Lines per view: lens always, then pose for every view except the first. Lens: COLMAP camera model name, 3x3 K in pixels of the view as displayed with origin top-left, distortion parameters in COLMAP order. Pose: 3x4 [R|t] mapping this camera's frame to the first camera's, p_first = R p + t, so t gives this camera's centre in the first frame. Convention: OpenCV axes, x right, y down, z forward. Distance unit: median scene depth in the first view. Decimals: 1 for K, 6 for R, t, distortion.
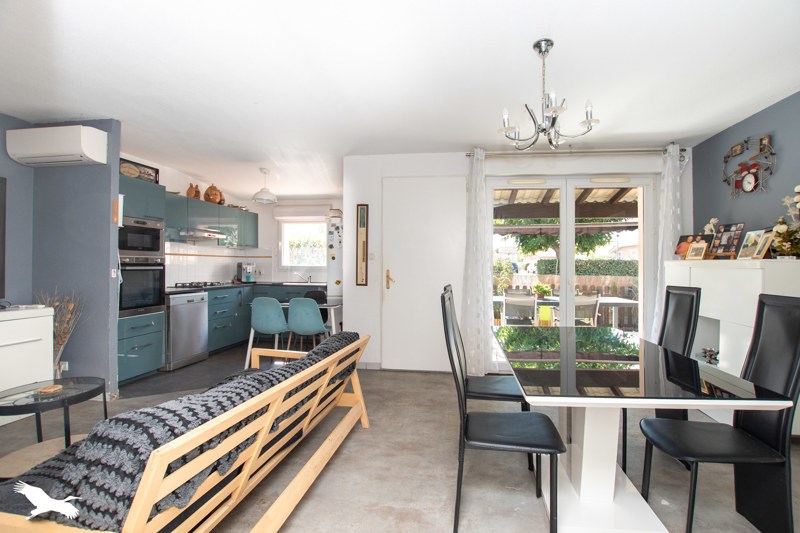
lens RADIAL K [[351.4, 0, 402.3], [0, 351.4, 263.2], [0, 0, 1]] dist [-0.000986, -0.000013]
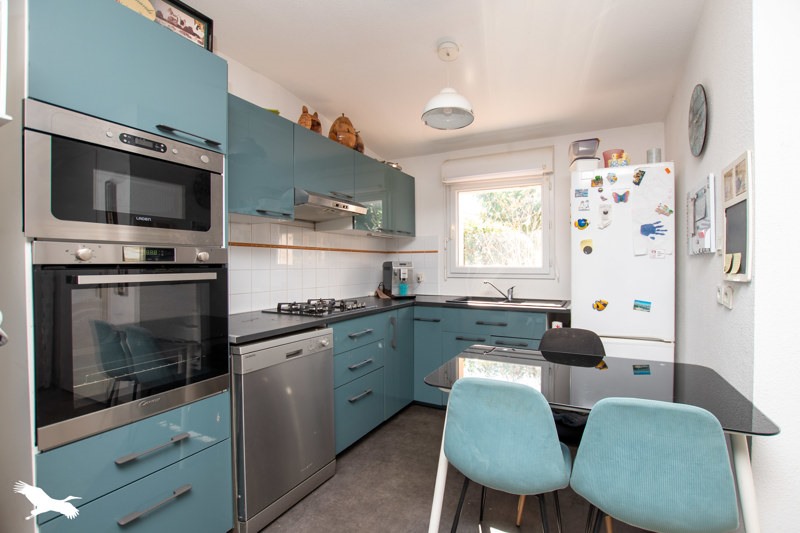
lens RADIAL K [[371.0, 0, 400.0], [0, 371.0, 266.5], [0, 0, 1]] dist [0.001187, 0.000348]
pose [[0.934451, -0.002132, -0.356087, -0.328632], [0.005915, 0.999937, 0.009535, 0.000753], [0.356044, -0.011016, 0.934404, 0.635349]]
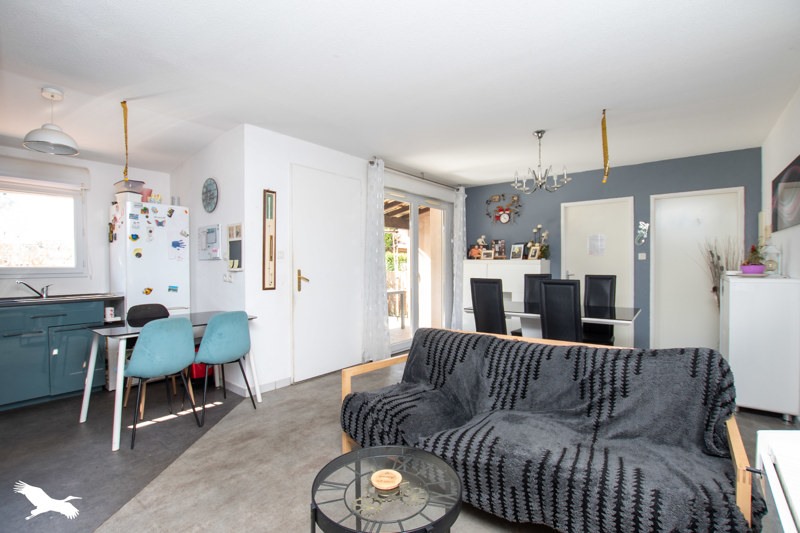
lens RADIAL K [[371.0, 0, 400.0], [0, 371.0, 266.5], [0, 0, 1]] dist [0.001187, 0.000348]
pose [[0.546464, -0.013508, 0.837374, -0.672537], [0.001680, 0.999886, 0.015033, -0.003213], [-0.837481, -0.006808, 0.546424, 0.274325]]
